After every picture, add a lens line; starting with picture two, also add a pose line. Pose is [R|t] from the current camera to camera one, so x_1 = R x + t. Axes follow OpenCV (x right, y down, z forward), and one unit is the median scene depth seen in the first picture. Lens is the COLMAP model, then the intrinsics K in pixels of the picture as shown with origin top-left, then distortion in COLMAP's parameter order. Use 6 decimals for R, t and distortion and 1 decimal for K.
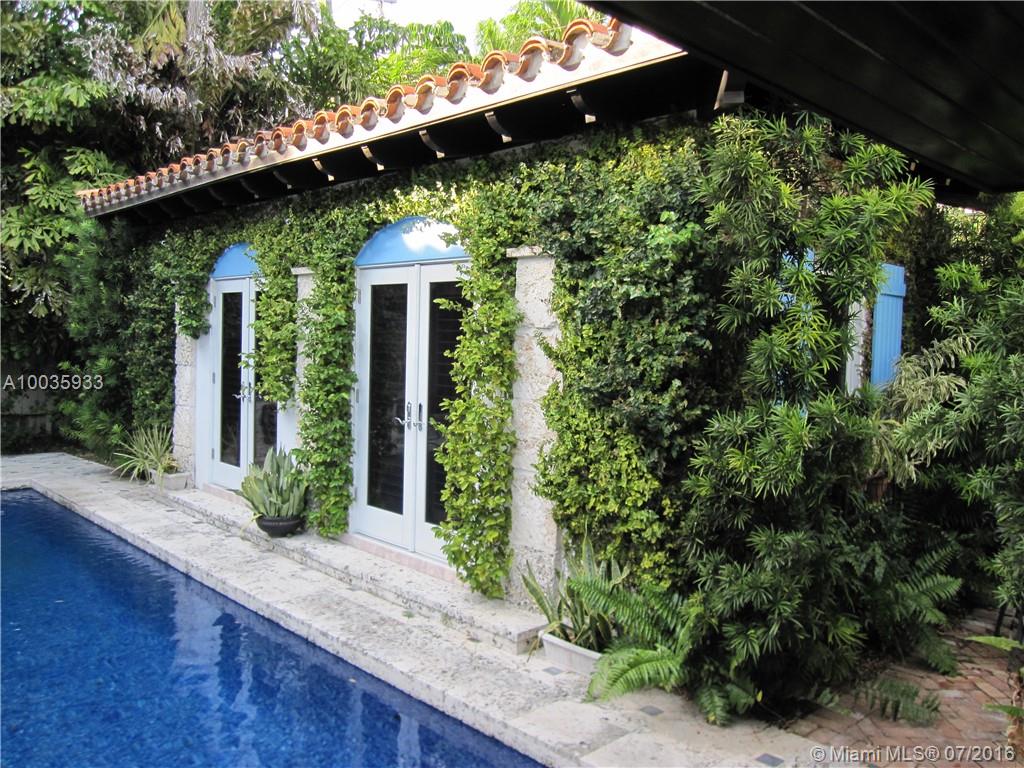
lens RADIAL K [[831.5, 0, 512.0], [0, 831.5, 384.0], [0, 0, 1]] dist [-0.001965, -0.001350]
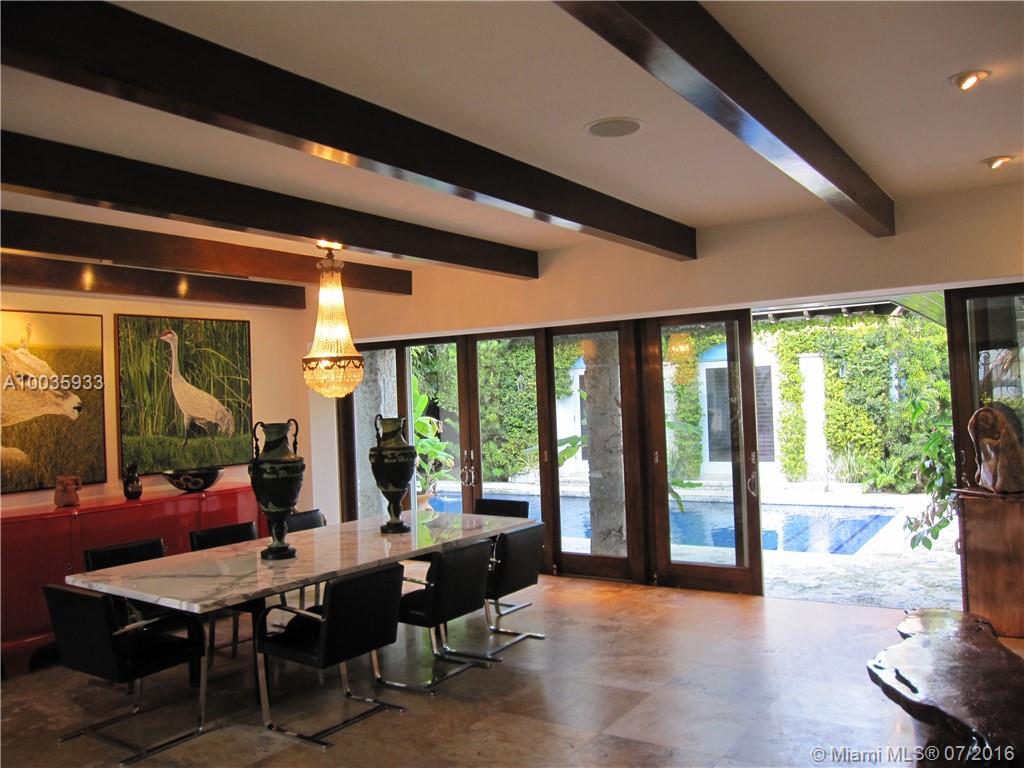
lens RADIAL K [[831.5, 0, 512.0], [0, 831.5, 384.0], [0, 0, 1]] dist [-0.001965, -0.001350]
pose [[0.974796, -0.066069, 0.213092, -1.668934], [0.080947, 0.994797, -0.061858, 0.037728], [-0.207897, 0.077548, 0.975072, -1.661075]]
